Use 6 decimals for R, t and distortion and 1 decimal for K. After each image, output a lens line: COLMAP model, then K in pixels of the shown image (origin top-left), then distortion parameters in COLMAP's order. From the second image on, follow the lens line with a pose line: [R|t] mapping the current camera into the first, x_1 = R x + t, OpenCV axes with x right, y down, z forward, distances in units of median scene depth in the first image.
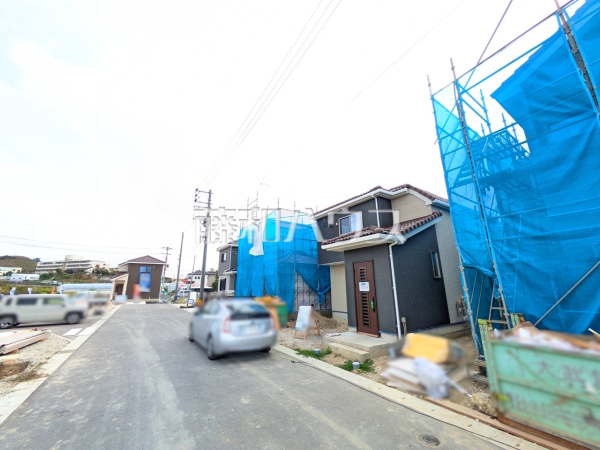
lens RADIAL K [[237.1, 0, 300.8], [0, 237.1, 224.5], [0, 0, 1]] dist [-0.000484, 0.000785]
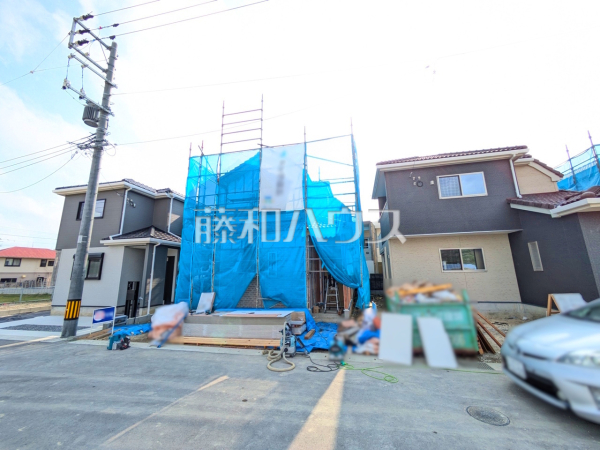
lens RADIAL K [[237.1, 0, 300.8], [0, 237.1, 224.5], [0, 0, 1]] dist [-0.000484, 0.000785]
pose [[0.733863, 0.133656, 0.666019, -0.312889], [-0.163882, 0.986327, -0.017360, 0.103909], [-0.659233, -0.096409, 0.745733, 0.359303]]
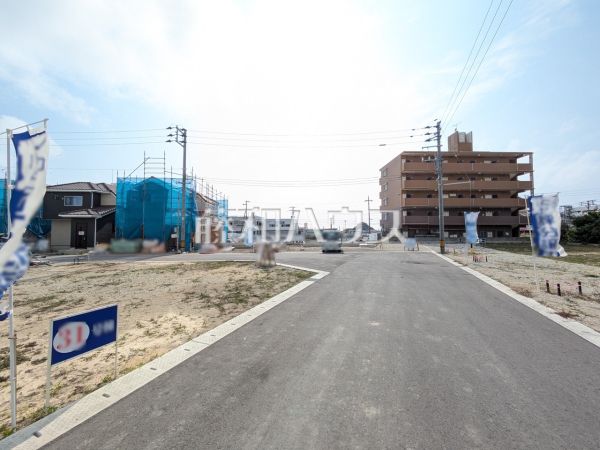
lens RADIAL K [[237.1, 0, 300.8], [0, 237.1, 224.5], [0, 0, 1]] dist [-0.000484, 0.000785]
pose [[0.497230, 0.039316, 0.866728, -0.253652], [-0.226549, 0.970199, 0.085959, -0.188680], [-0.837519, -0.239097, 0.491319, -0.728270]]
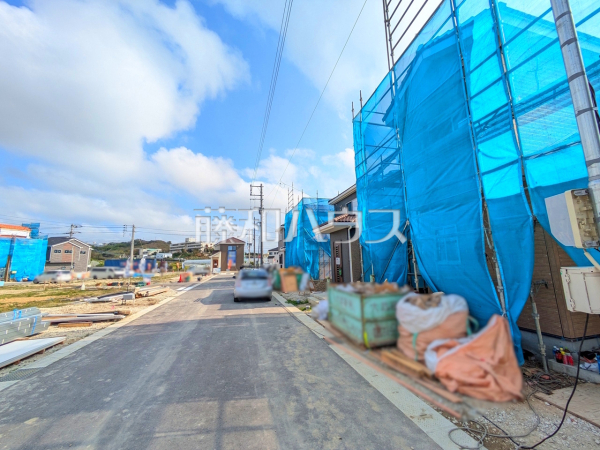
lens RADIAL K [[237.1, 0, 300.8], [0, 237.1, 224.5], [0, 0, 1]] dist [-0.000484, 0.000785]
pose [[0.945381, -0.063722, -0.319679, 0.161788], [0.098111, 0.990855, 0.092634, -0.026801], [0.310853, -0.118939, 0.942987, -0.104466]]
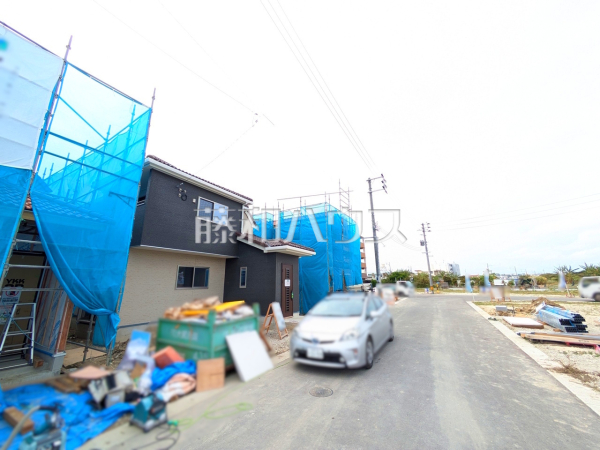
lens RADIAL K [[237.1, 0, 300.8], [0, 237.1, 224.5], [0, 0, 1]] dist [-0.000484, 0.000785]
pose [[-0.443737, 0.232373, 0.865506, -0.319898], [-0.212374, 0.911018, -0.353475, 0.132009], [-0.870629, -0.340660, -0.354902, 0.479619]]
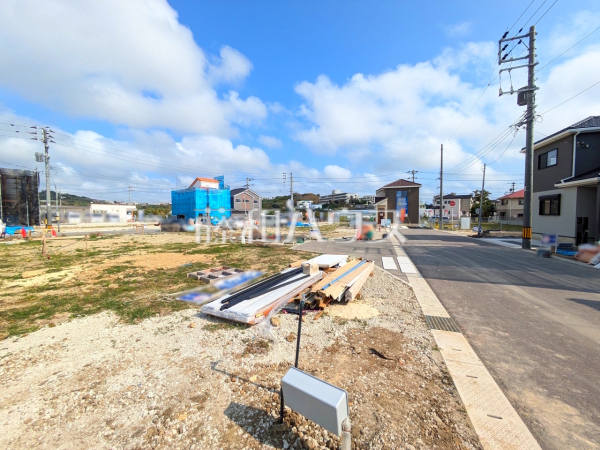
lens RADIAL K [[237.1, 0, 300.8], [0, 237.1, 224.5], [0, 0, 1]] dist [-0.000484, 0.000785]
pose [[0.614869, 0.037236, -0.787750, -0.222009], [0.201254, 0.958403, 0.202389, 0.050823], [0.762518, -0.282980, 0.581798, 0.155532]]
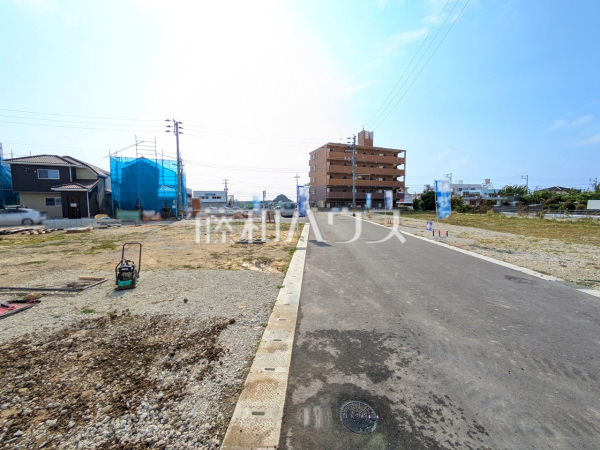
lens RADIAL K [[237.1, 0, 300.8], [0, 237.1, 224.5], [0, 0, 1]] dist [-0.000484, 0.000785]
pose [[0.181129, -0.073386, 0.980717, -0.668910], [-0.249828, 0.961066, 0.118057, -0.172530], [-0.951198, -0.266394, 0.155743, -0.695618]]
